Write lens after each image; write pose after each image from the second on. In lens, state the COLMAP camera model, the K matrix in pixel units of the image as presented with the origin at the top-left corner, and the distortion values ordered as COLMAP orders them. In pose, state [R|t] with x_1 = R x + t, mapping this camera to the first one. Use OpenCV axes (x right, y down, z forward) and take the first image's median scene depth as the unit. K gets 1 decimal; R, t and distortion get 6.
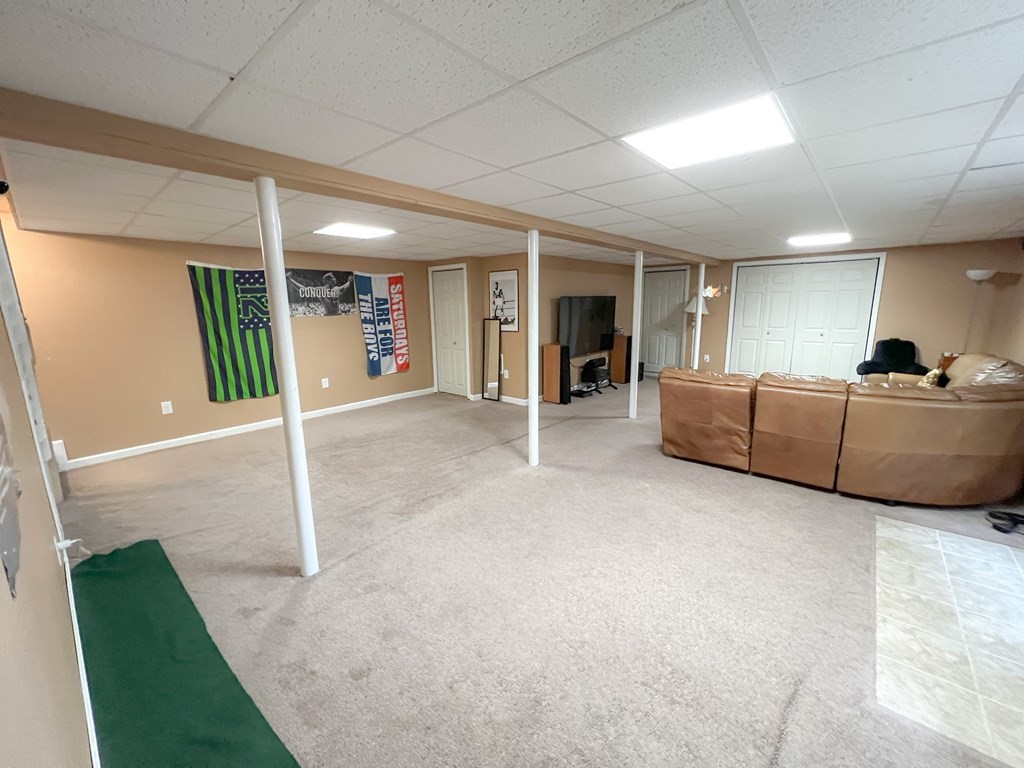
lens RADIAL K [[408.3, 0, 512.0], [0, 408.3, 384.0], [0, 0, 1]] dist [0.001276, 0.000093]
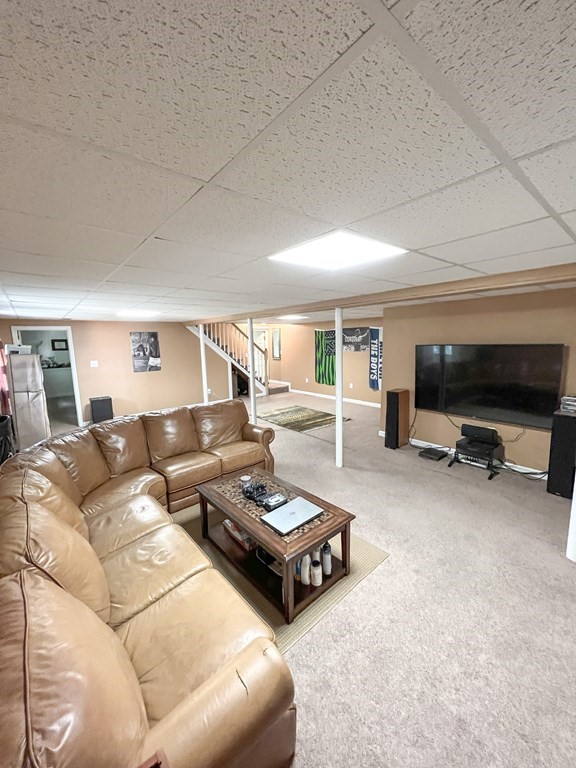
lens RADIAL K [[306.2, 0, 288.0], [0, 306.2, 384.0], [0, 0, 1]] dist [0.001276, 0.000093]
pose [[-0.147742, 0.156612, -0.976548, 0.990786], [-0.171429, 0.968383, 0.181238, -0.220977], [0.974056, 0.194185, -0.116222, 0.877375]]
